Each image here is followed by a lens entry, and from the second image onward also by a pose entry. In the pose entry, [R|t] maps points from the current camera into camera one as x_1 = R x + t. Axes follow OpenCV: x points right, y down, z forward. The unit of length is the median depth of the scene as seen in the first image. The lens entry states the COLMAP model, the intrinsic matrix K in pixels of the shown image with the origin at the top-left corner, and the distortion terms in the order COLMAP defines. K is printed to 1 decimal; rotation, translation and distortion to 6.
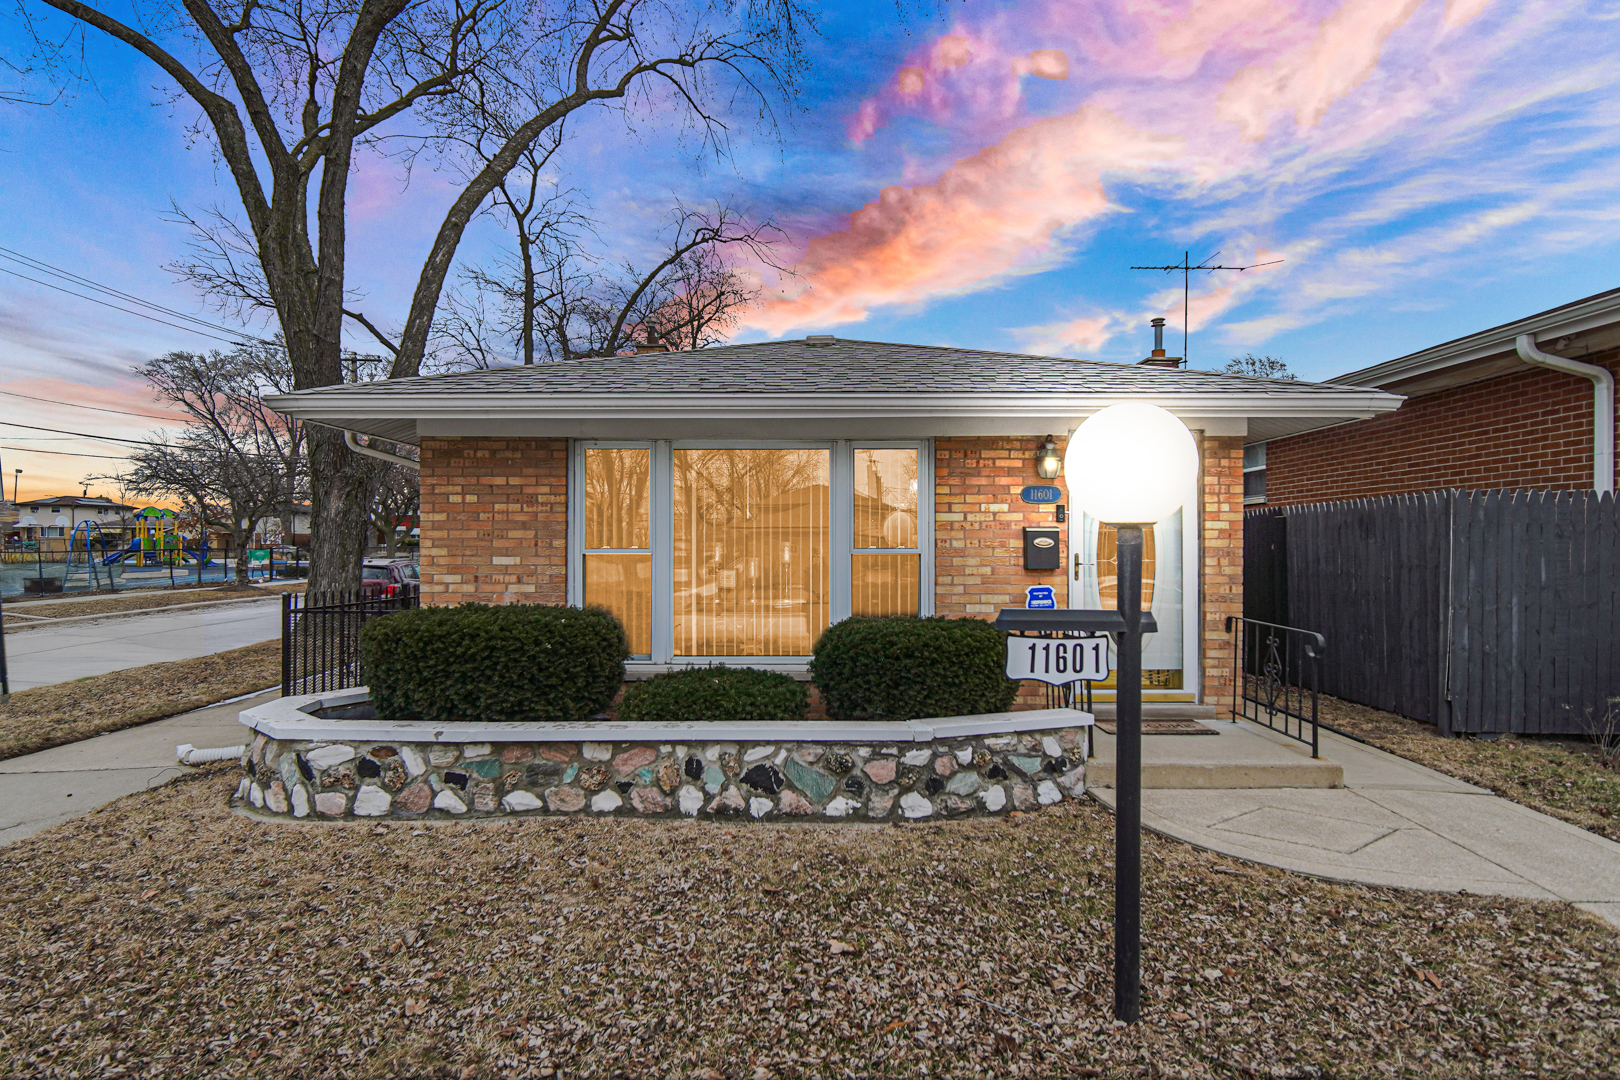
lens RADIAL K [[822.0, 0, 811.0], [0, 822.0, 545.8], [0, 0, 1]] dist [-0.002510, -0.000957]
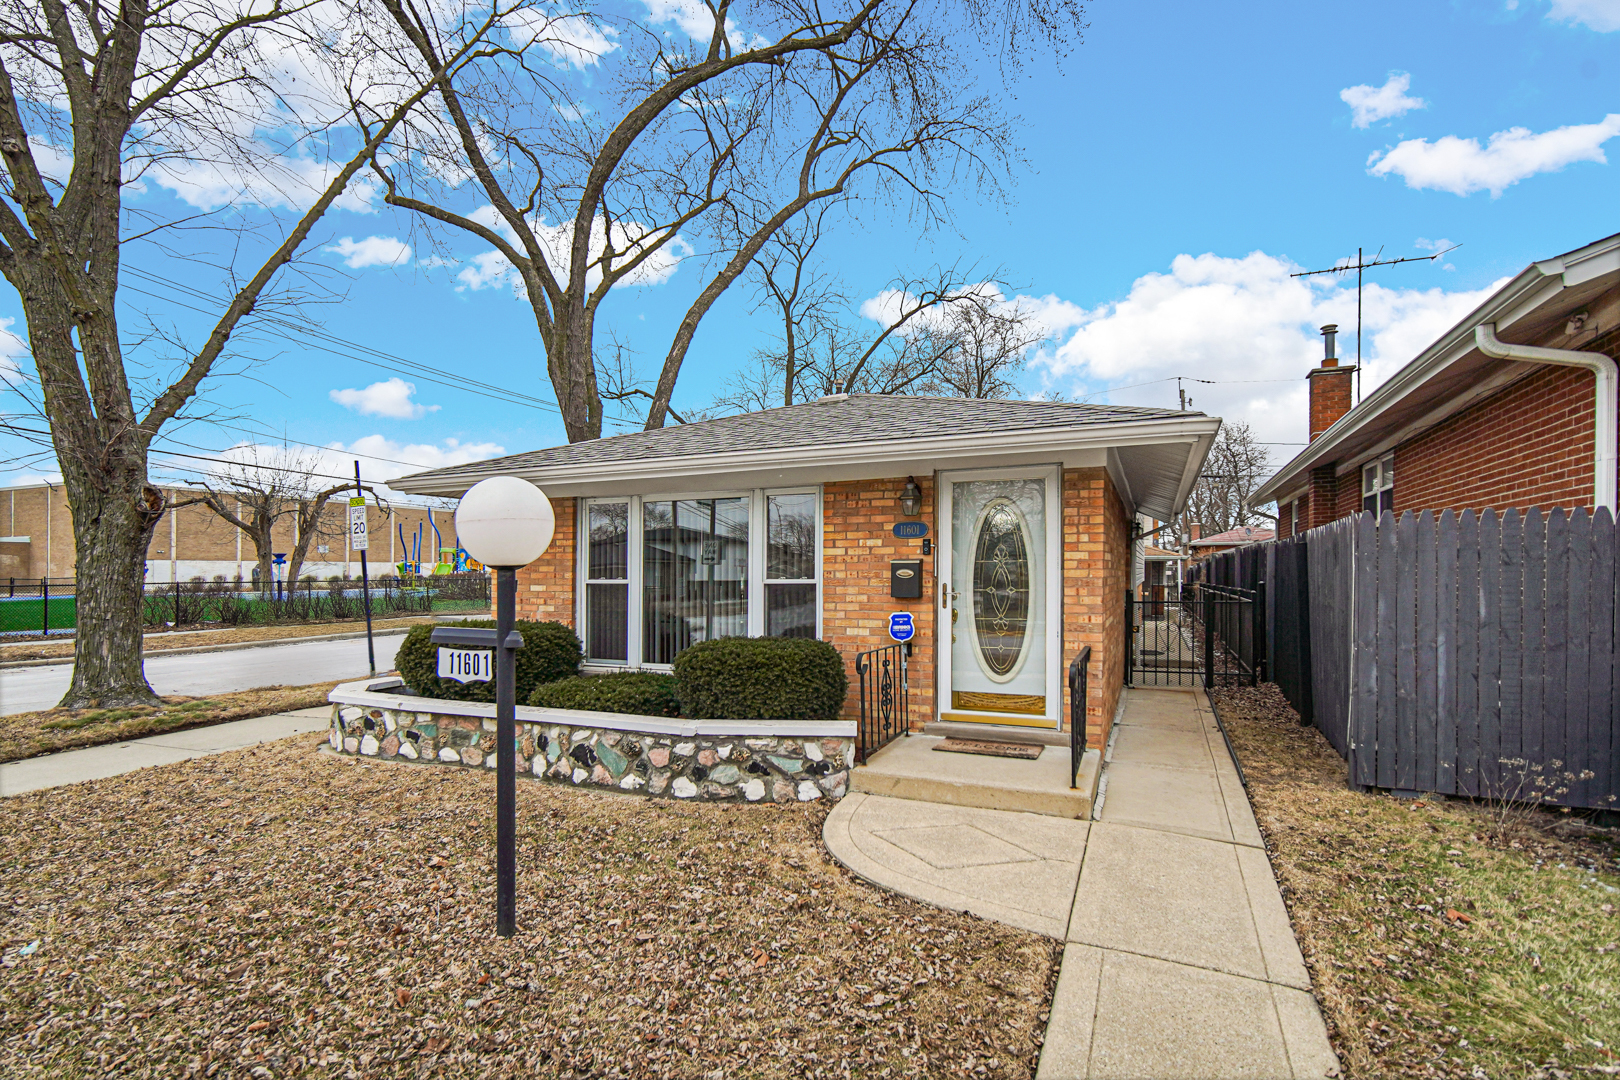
lens RADIAL K [[744.4, 0, 830.9], [0, 744.4, 569.6], [0, 0, 1]] dist [-0.000833, -0.002652]
pose [[0.922448, -0.005874, -0.386076, 0.740679], [0.004576, 0.999980, -0.004280, -0.007090], [0.386093, 0.002182, 0.922457, 0.046455]]
